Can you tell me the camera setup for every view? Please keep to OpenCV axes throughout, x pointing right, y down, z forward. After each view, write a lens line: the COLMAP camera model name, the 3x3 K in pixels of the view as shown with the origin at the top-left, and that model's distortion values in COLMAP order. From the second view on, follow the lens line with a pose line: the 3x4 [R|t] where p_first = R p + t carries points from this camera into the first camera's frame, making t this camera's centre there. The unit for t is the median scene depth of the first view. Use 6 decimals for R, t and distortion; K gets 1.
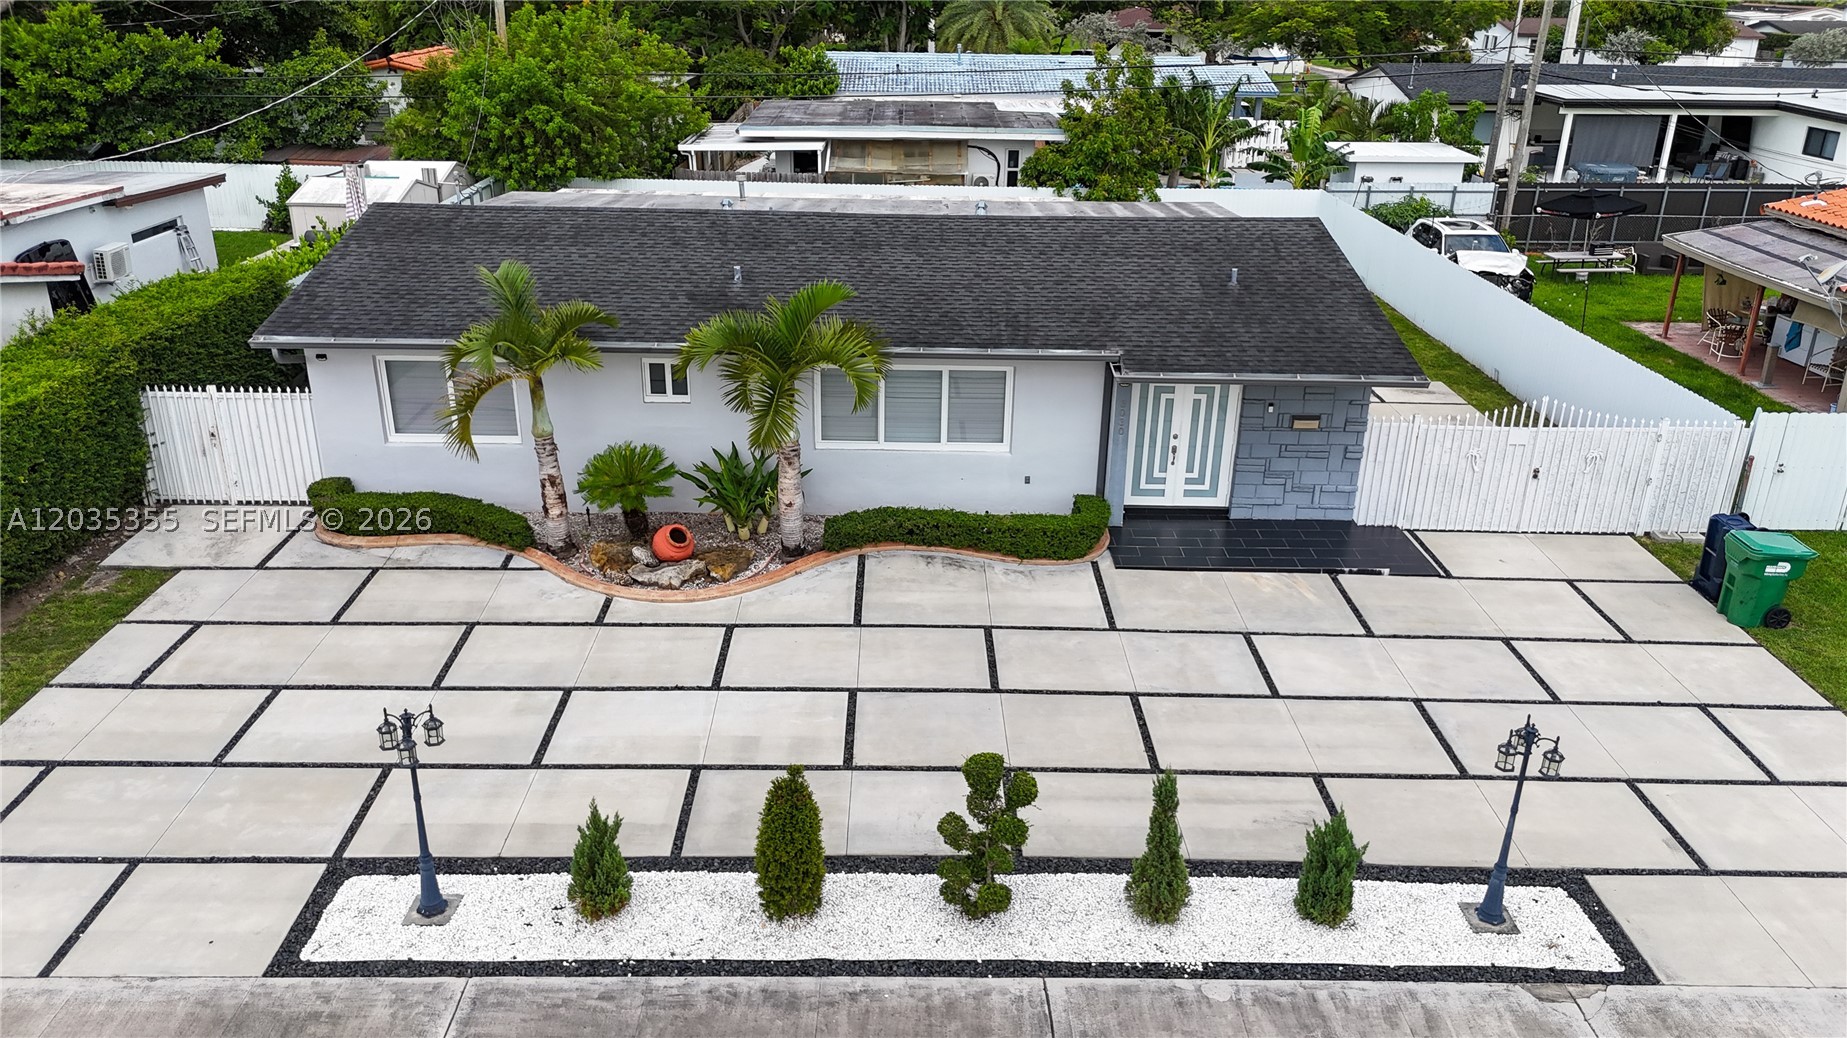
lens RADIAL K [[1368.2, 0, 920.2], [0, 1368.2, 521.2], [0, 0, 1]] dist [0.059022, -0.061960]
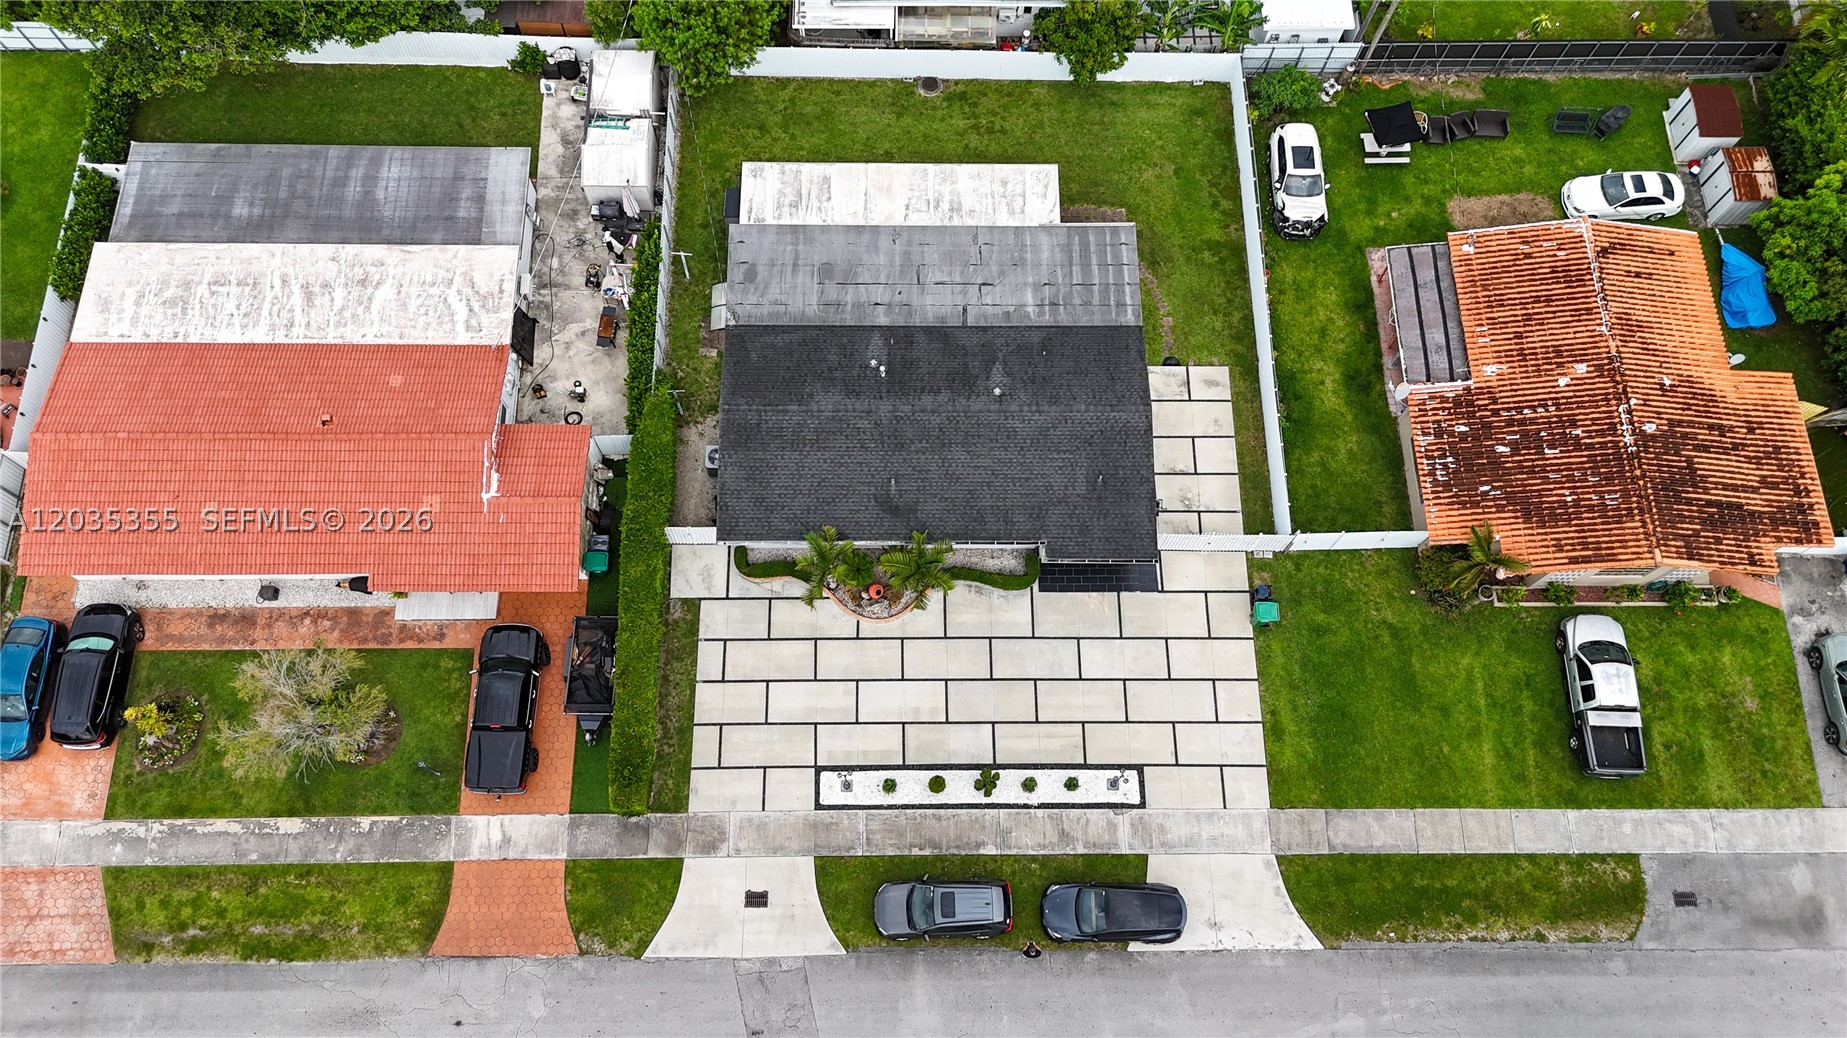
lens RADIAL K [[1368.2, 0, 917.4], [0, 1368.2, 530.3], [0, 0, 1]] dist [0.059022, -0.061960]
pose [[0.999982, 0.002994, 0.005244, -0.106290], [-0.005872, 0.684796, 0.728712, -1.913276], [-0.001410, -0.728729, 0.684801, -0.721741]]
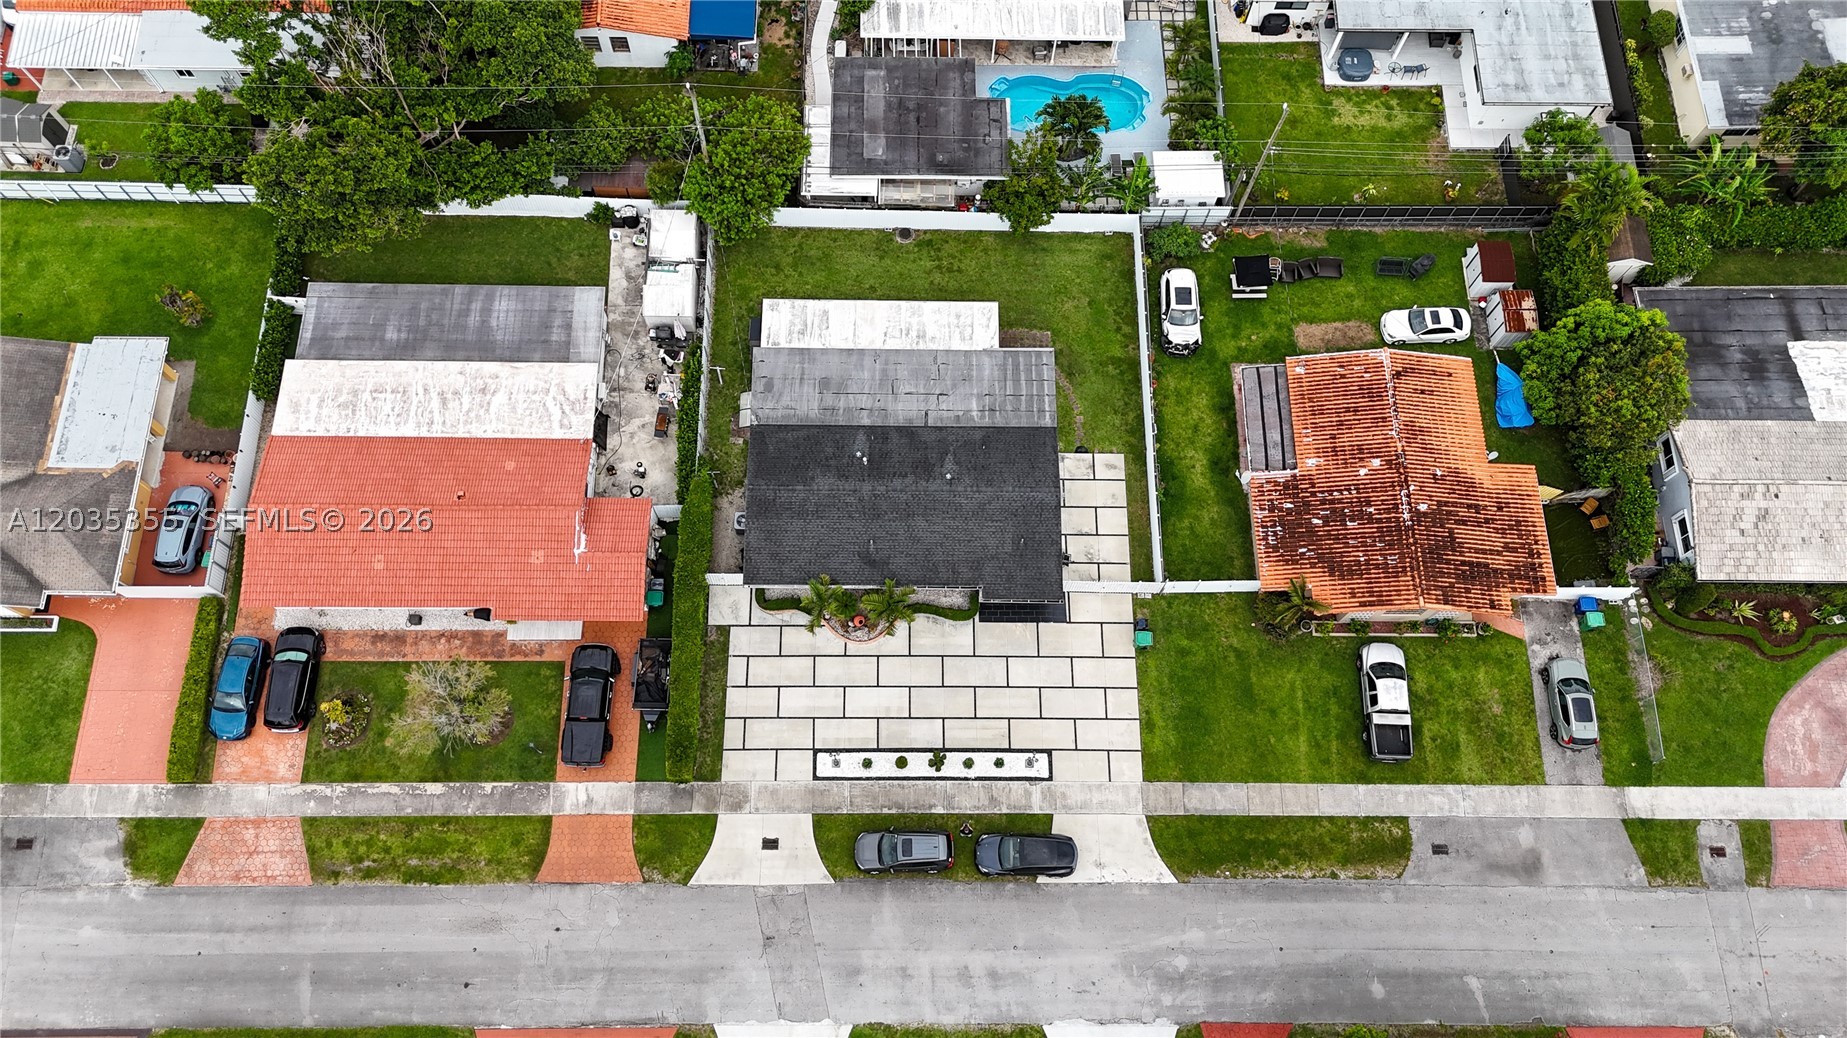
lens RADIAL K [[1368.2, 0, 919.0], [0, 1368.2, 524.4], [0, 0, 1]] dist [0.059022, -0.061960]
pose [[0.999919, 0.010870, 0.006562, -0.043133], [-0.012243, 0.688351, 0.725274, -2.666830], [0.003367, -0.725296, 0.688429, -1.270463]]
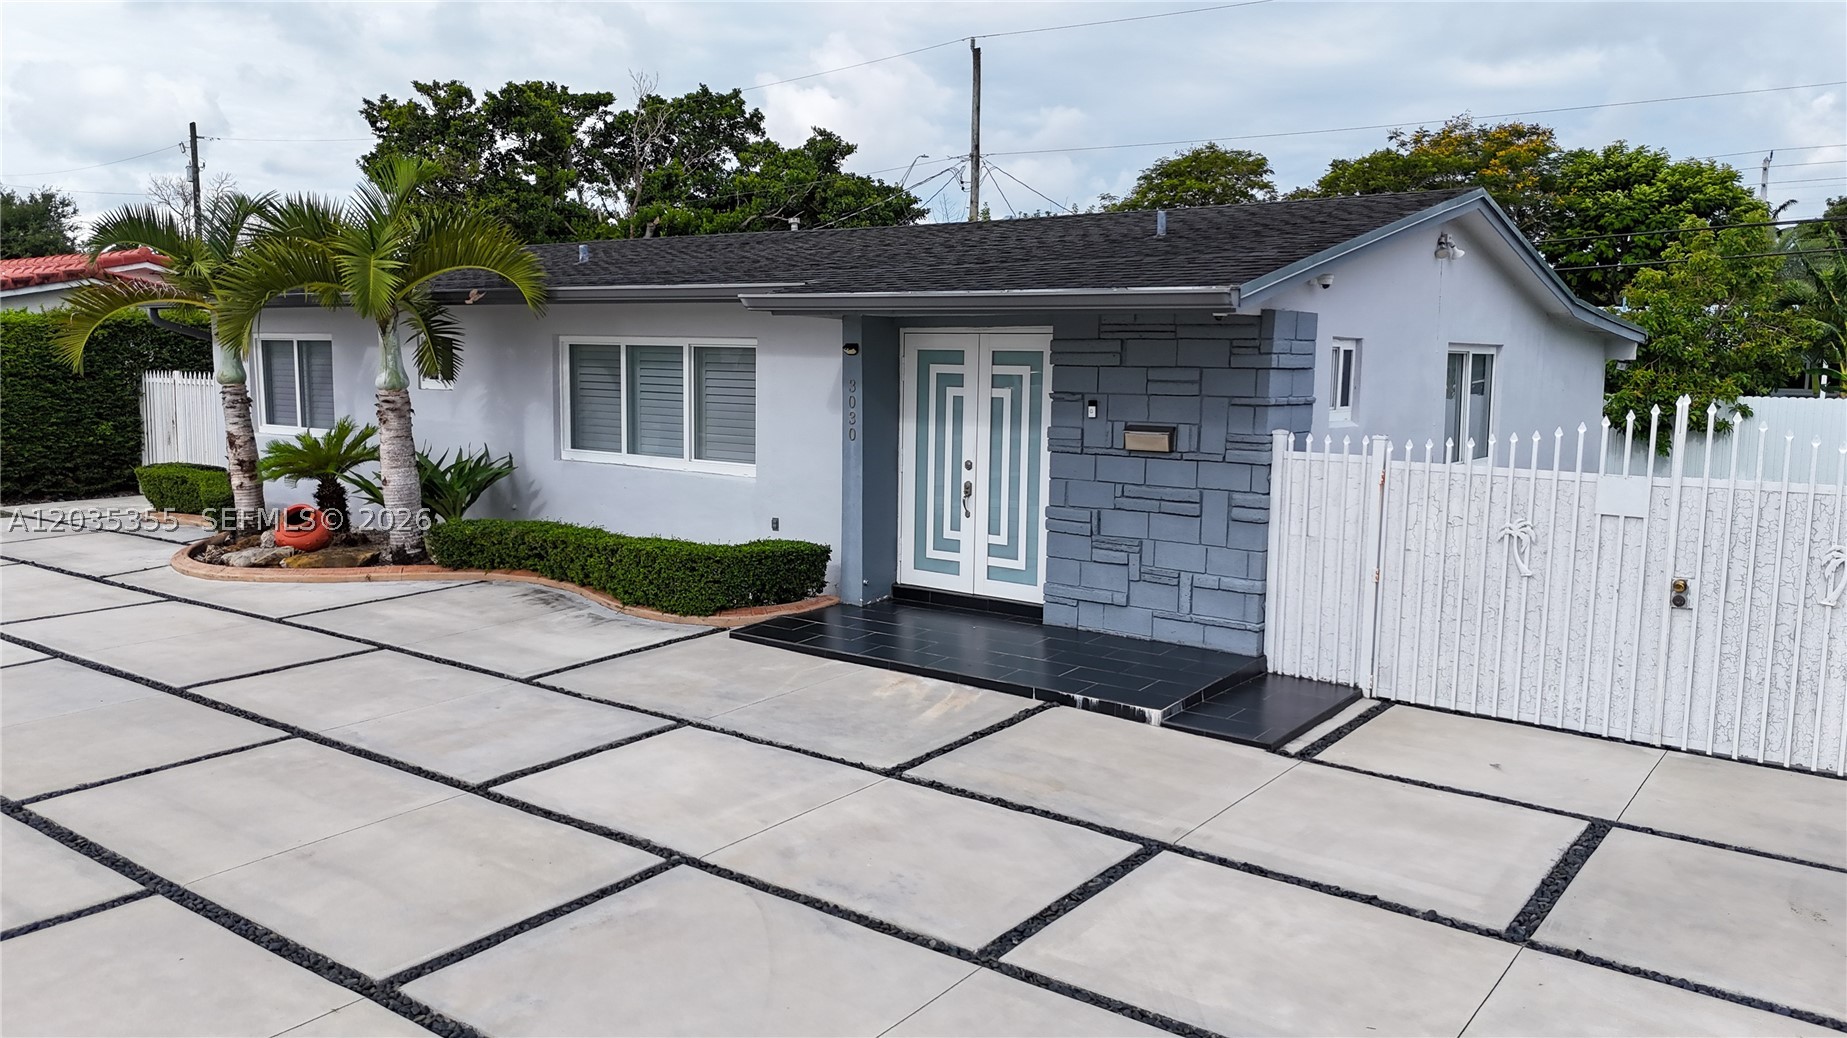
lens RADIAL K [[1368.2, 0, 921.0], [0, 1368.2, 513.8], [0, 0, 1]] dist [0.059022, -0.061960]
pose [[0.800109, 0.066851, -0.596118, 0.518368], [-0.230051, 0.951980, -0.202015, 0.078835], [0.553988, 0.298771, 0.777067, 0.555329]]
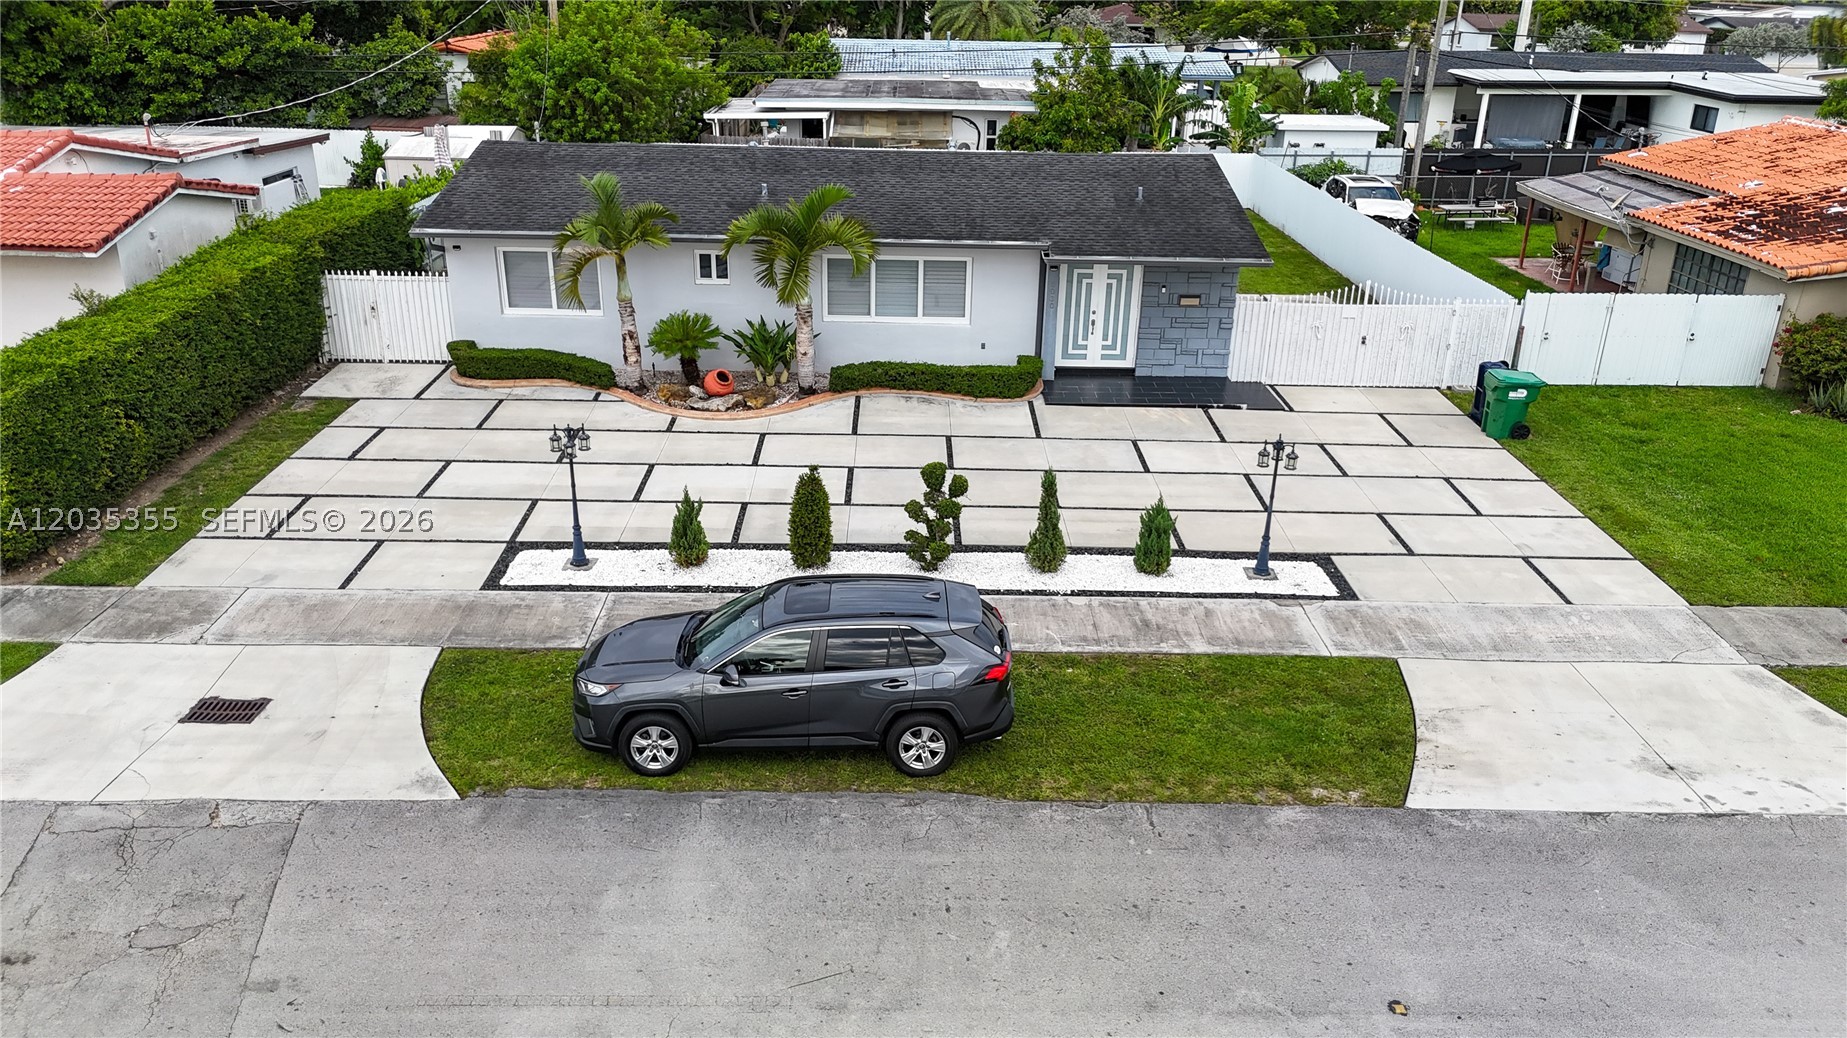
lens RADIAL K [[1368.2, 0, 921.8], [0, 1368.2, 526.2], [0, 0, 1]] dist [0.059022, -0.061960]
pose [[0.999999, 0.001674, -0.000246, 0.019932], [-0.001673, 0.999993, 0.003219, 0.143385], [0.000251, -0.003218, 0.999995, -0.335900]]
